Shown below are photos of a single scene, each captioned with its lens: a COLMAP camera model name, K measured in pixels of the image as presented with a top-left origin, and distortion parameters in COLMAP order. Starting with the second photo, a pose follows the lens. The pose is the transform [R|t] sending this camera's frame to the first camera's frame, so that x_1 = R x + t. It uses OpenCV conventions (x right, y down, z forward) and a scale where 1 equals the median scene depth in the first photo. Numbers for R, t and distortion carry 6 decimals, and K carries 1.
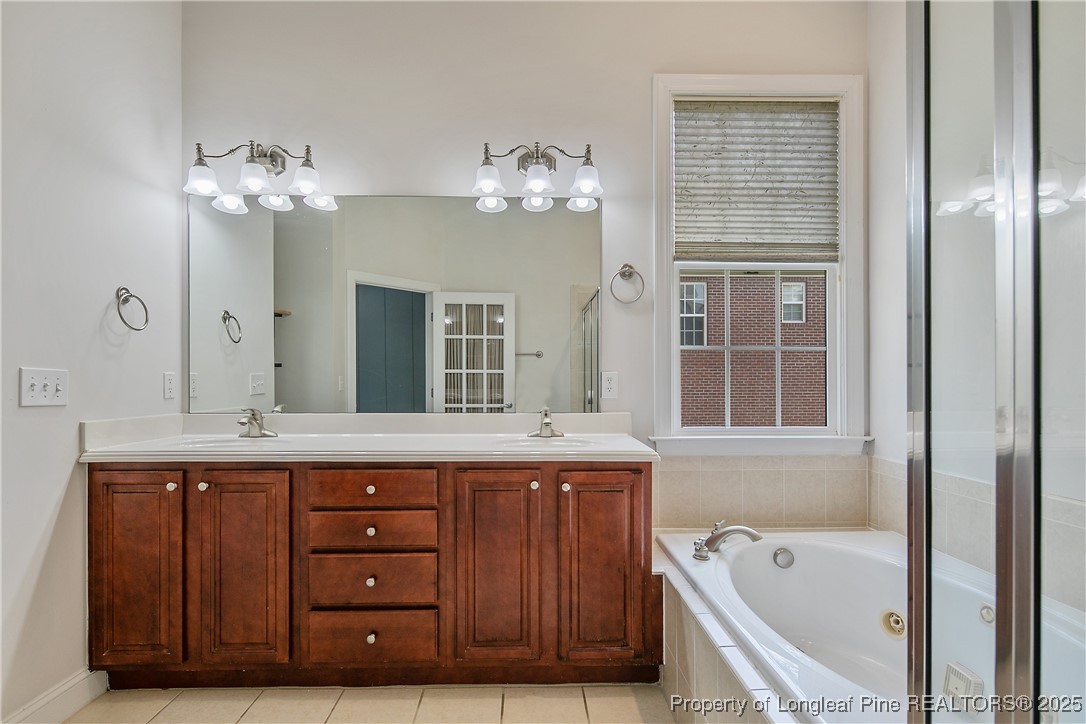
lens RADIAL K [[576.7, 0, 533.6], [0, 576.7, 375.7], [0, 0, 1]] dist [0.000957, -0.001190]
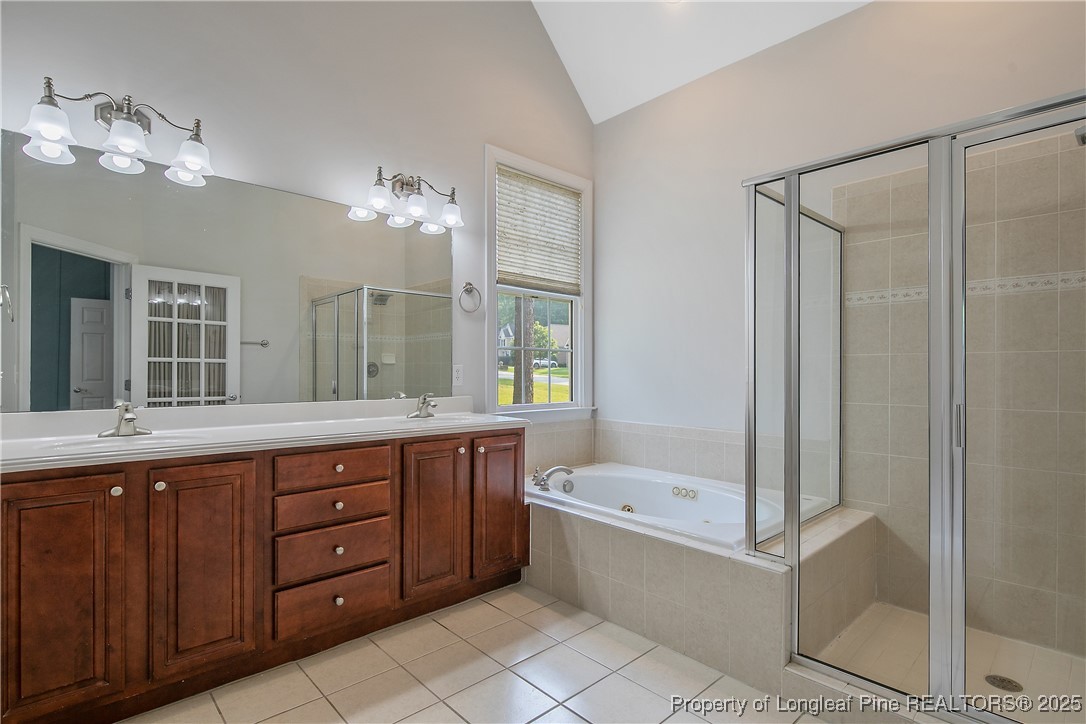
lens RADIAL K [[530.9, 0, 525.6], [0, 530.9, 372.3], [0, 0, 1]] dist [0.005839, -0.005176]
pose [[0.759816, 0.001406, 0.650137, -0.526055], [-0.008632, 0.999931, 0.007926, 0.000784], [-0.650081, -0.011635, 0.759776, -0.008308]]
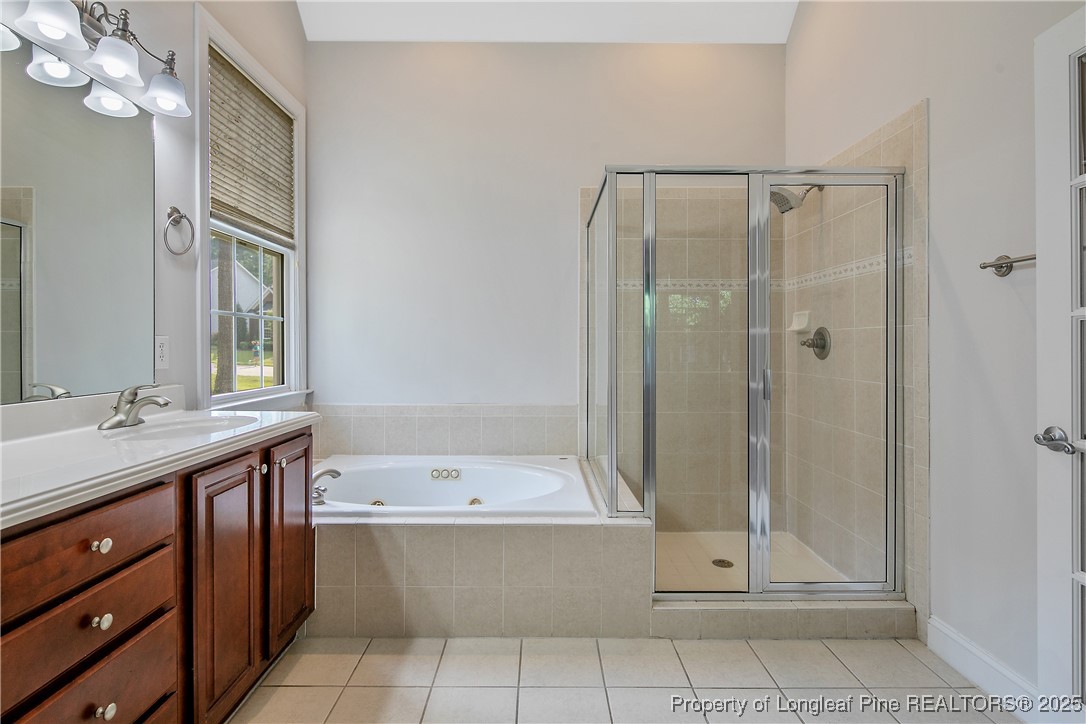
lens RADIAL K [[530.9, 0, 533.2], [0, 530.9, 350.7], [0, 0, 1]] dist [0.005839, -0.005176]
pose [[0.026048, -0.008780, 0.999622, -0.600256], [-0.007590, 0.999931, 0.008981, 0.004164], [-0.999632, -0.007821, 0.025980, 0.454540]]
